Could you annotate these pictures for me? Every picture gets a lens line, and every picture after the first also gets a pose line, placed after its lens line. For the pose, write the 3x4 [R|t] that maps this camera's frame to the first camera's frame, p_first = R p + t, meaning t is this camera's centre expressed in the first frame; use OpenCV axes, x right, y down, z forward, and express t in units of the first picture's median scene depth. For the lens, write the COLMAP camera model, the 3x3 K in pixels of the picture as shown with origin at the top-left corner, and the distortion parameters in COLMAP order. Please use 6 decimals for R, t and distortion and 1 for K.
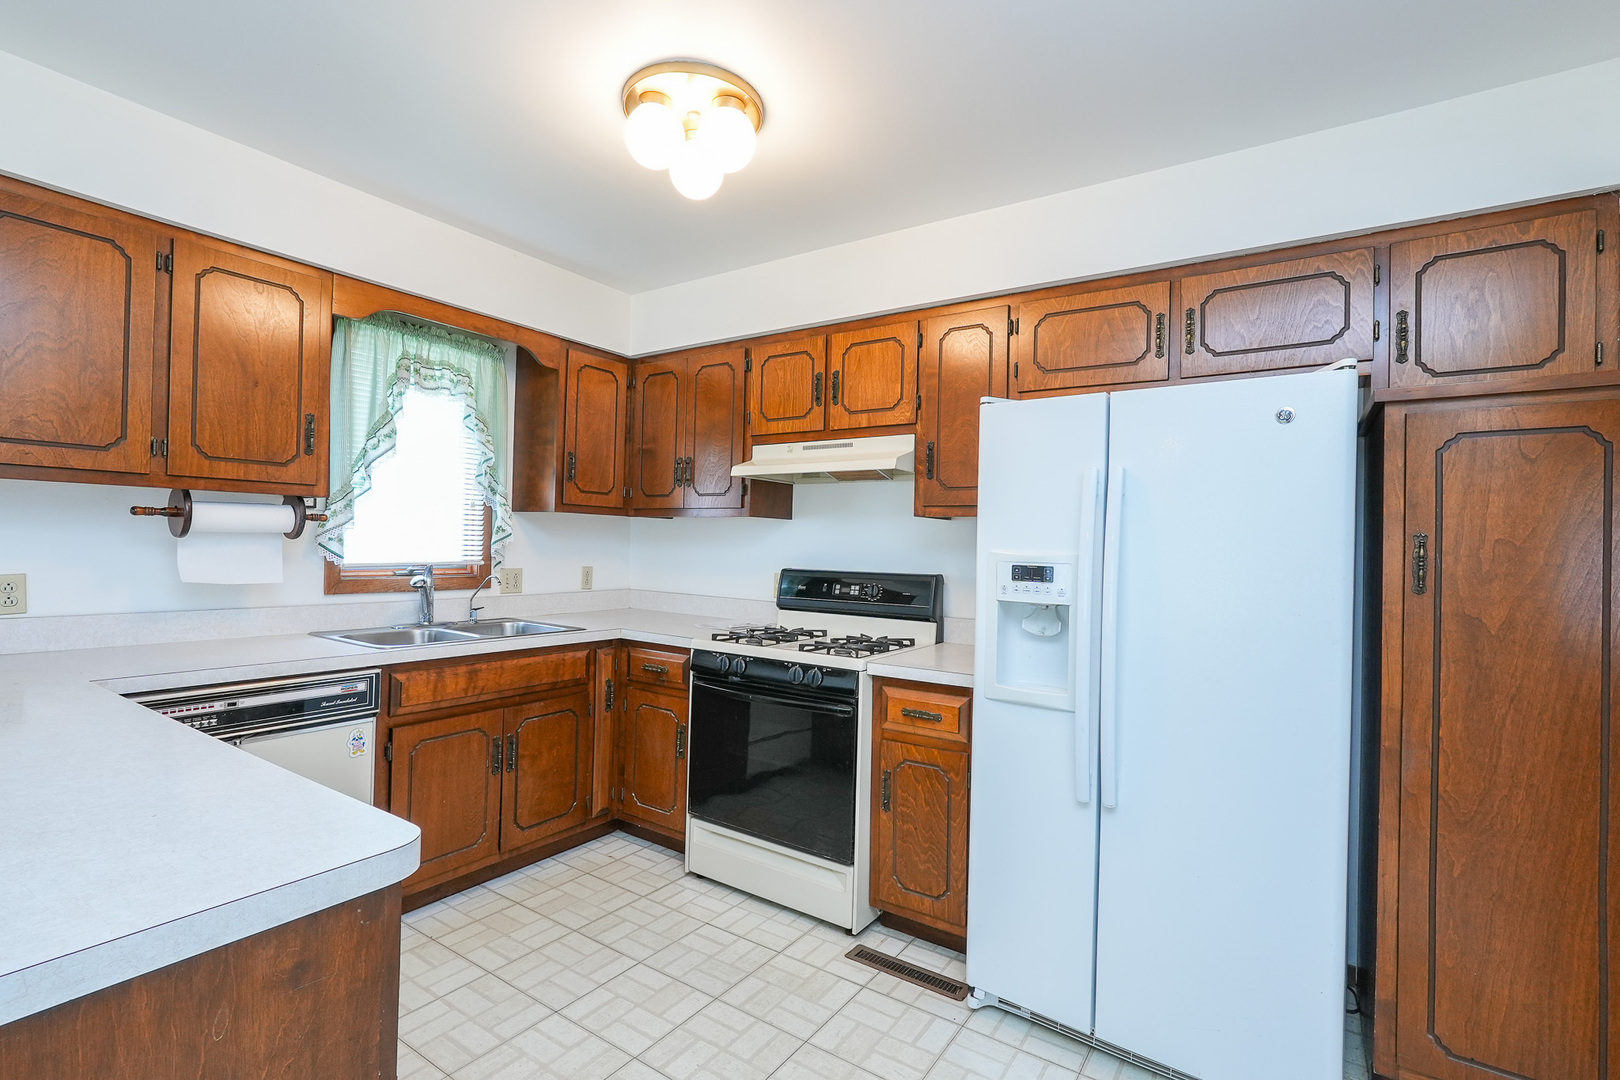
lens RADIAL K [[739.7, 0, 804.4], [0, 739.7, 540.7], [0, 0, 1]] dist [-0.014981, 0.005079]
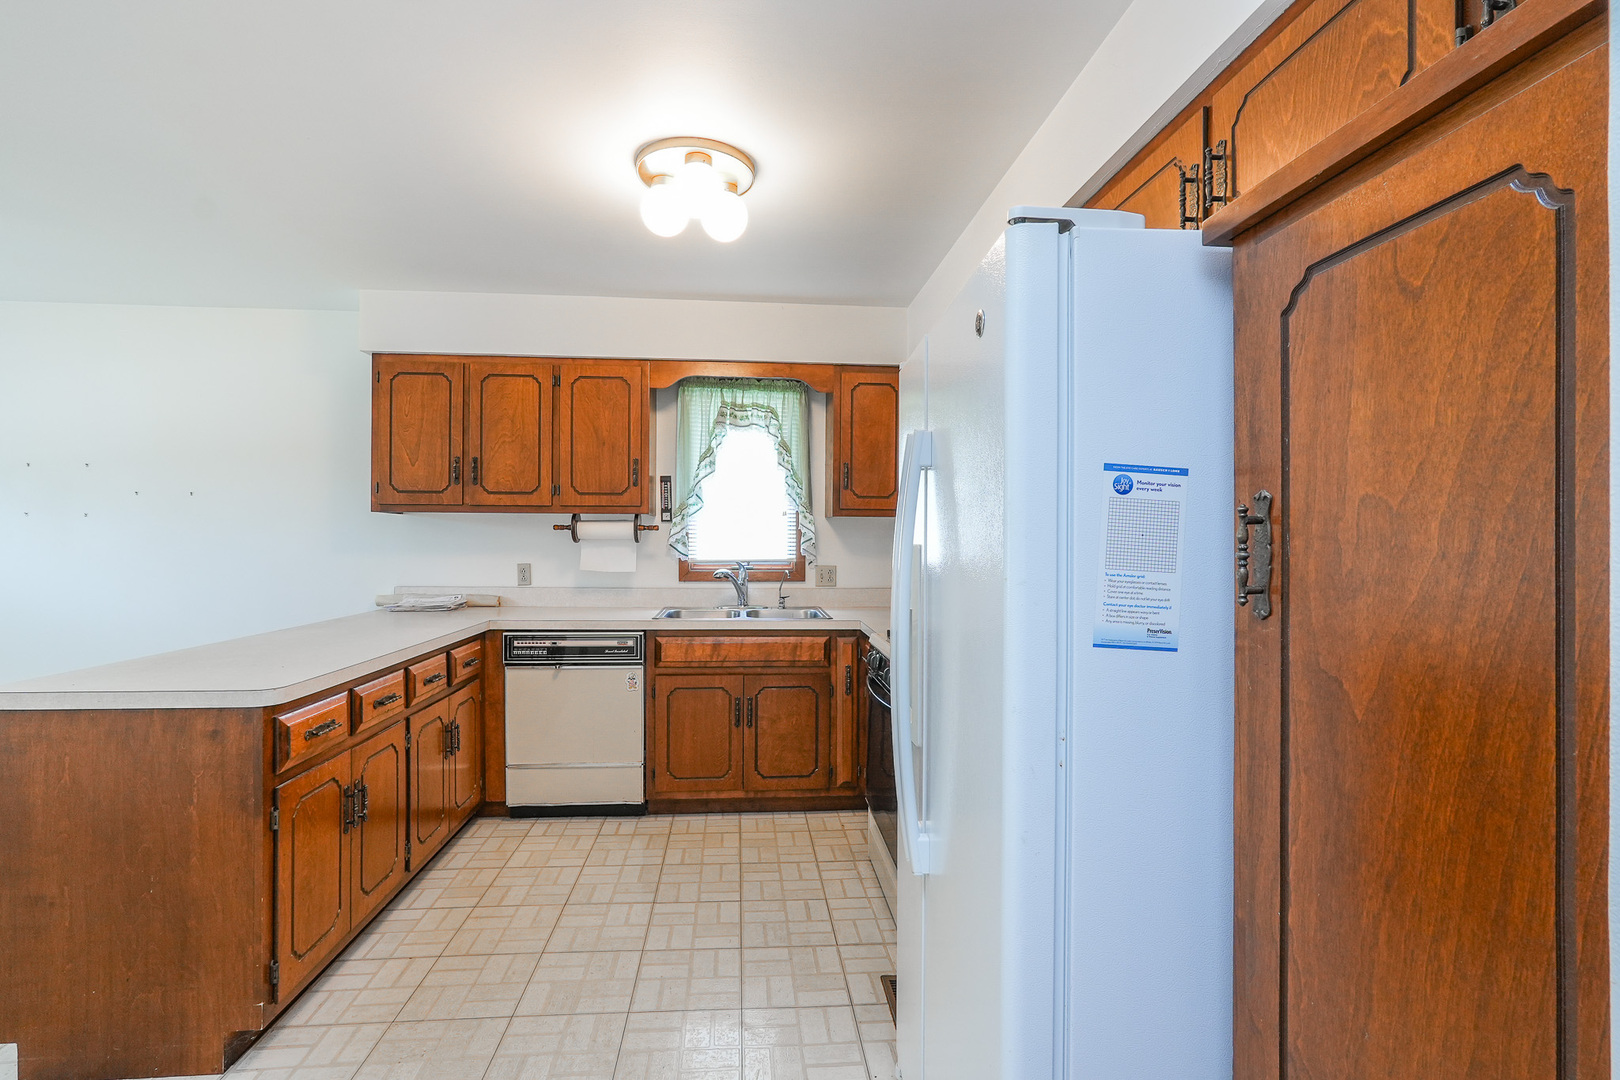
lens RADIAL K [[739.7, 0, 800.6], [0, 739.7, 540.5], [0, 0, 1]] dist [-0.014981, 0.005079]
pose [[0.629196, -0.018050, -0.777037, 0.690973], [0.013844, 0.999832, -0.012015, 0.015658], [0.777124, -0.003198, 0.629340, 0.310758]]
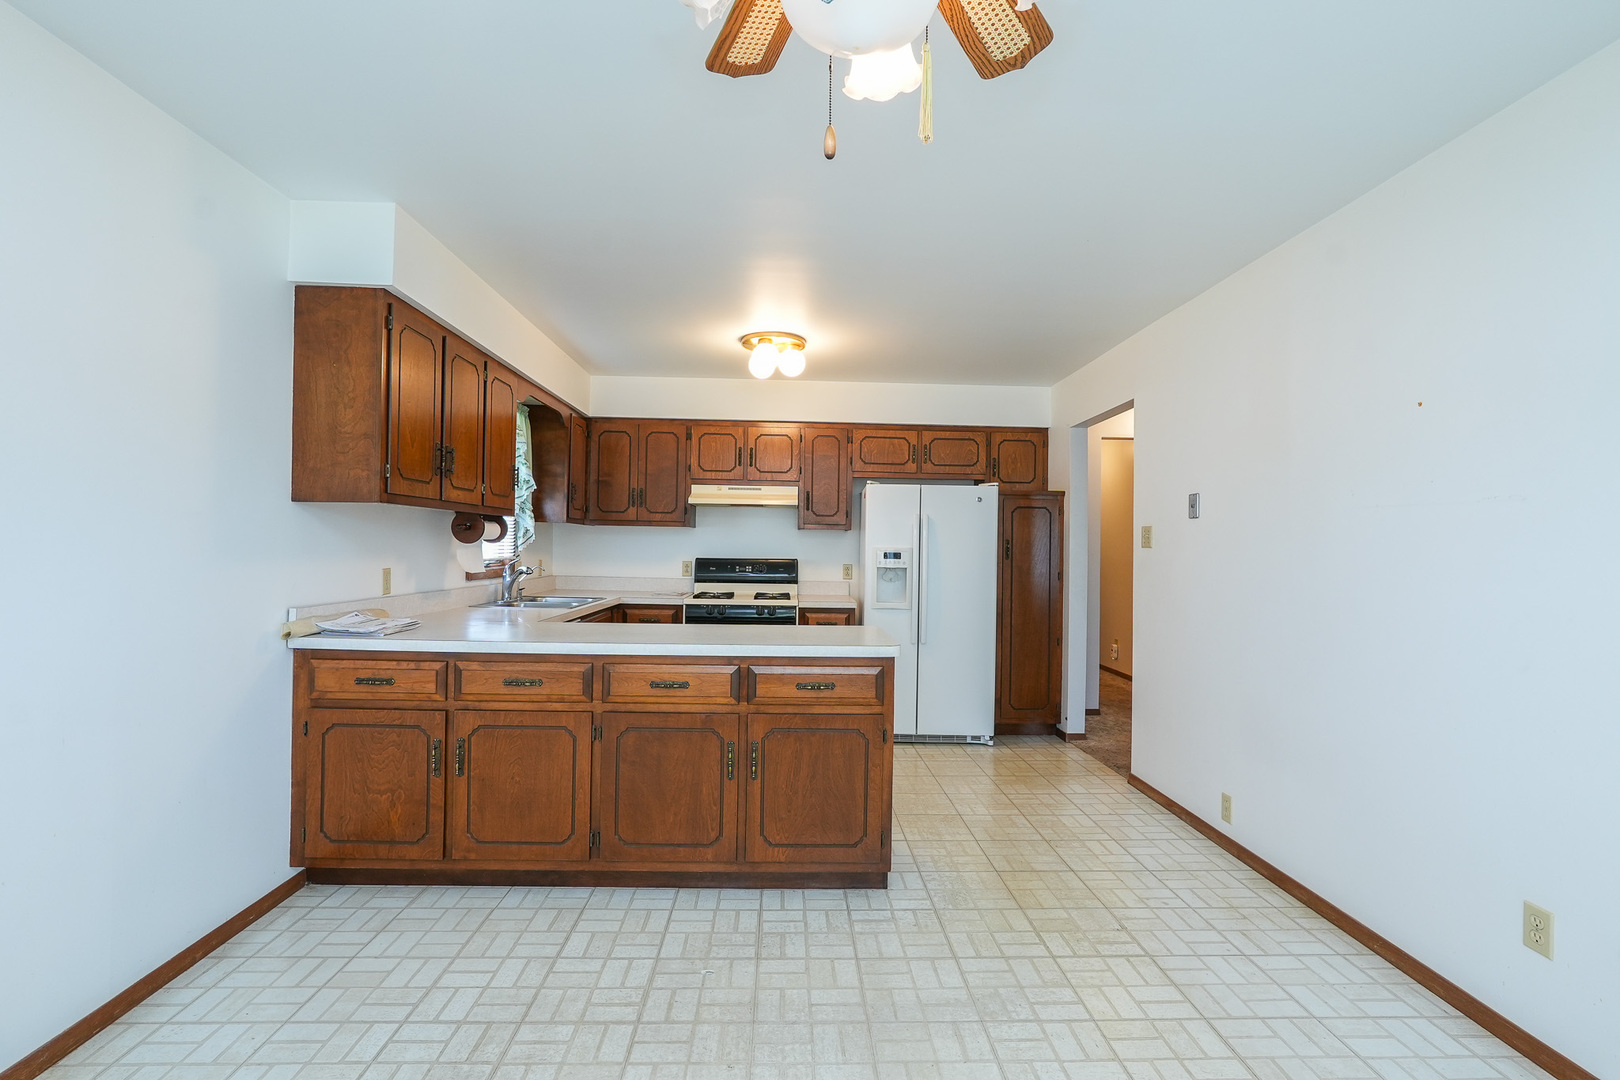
lens RADIAL K [[739.7, 0, 807.1], [0, 739.7, 542.6], [0, 0, 1]] dist [-0.014981, 0.005079]
pose [[0.809599, -0.008243, 0.586926, -1.085688], [0.000315, 0.999907, 0.013608, -0.025734], [-0.586984, -0.010832, 0.809526, -0.654595]]
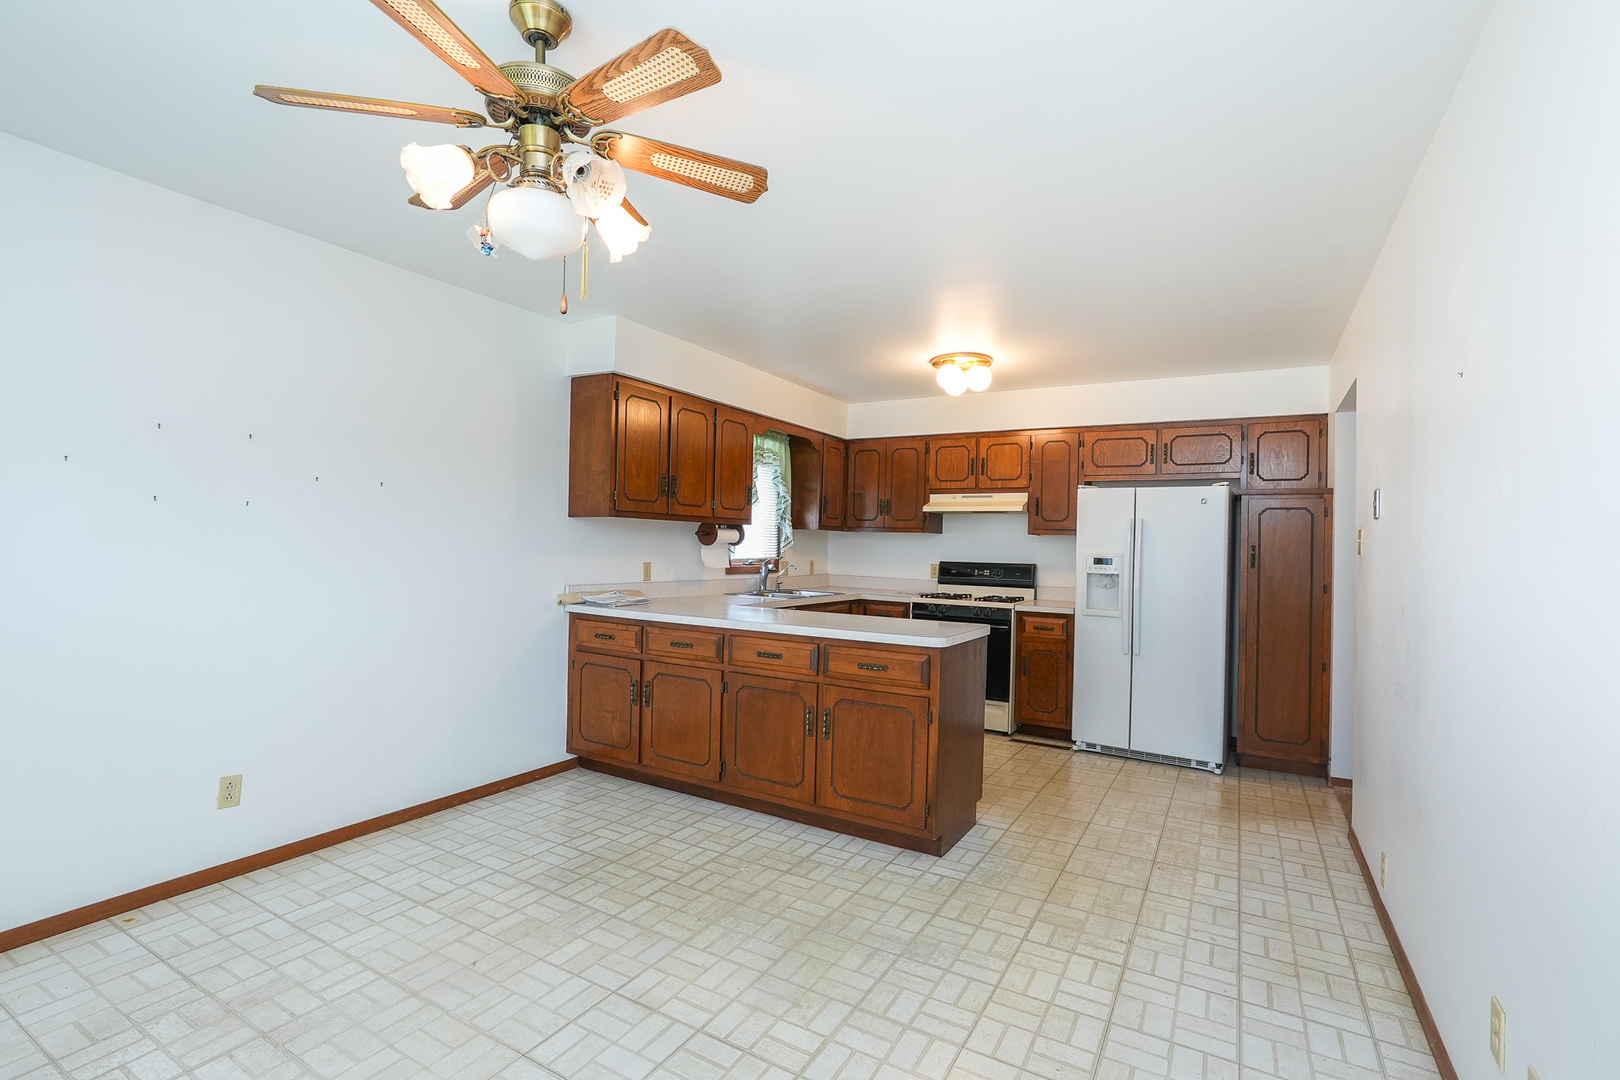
lens RADIAL K [[739.7, 0, 807.7], [0, 739.7, 543.8], [0, 0, 1]] dist [-0.014981, 0.005079]
pose [[0.997796, 0.000101, 0.066358, -0.639242], [-0.000493, 0.999983, 0.005882, -0.020609], [-0.066357, -0.005902, 0.997779, -1.048236]]
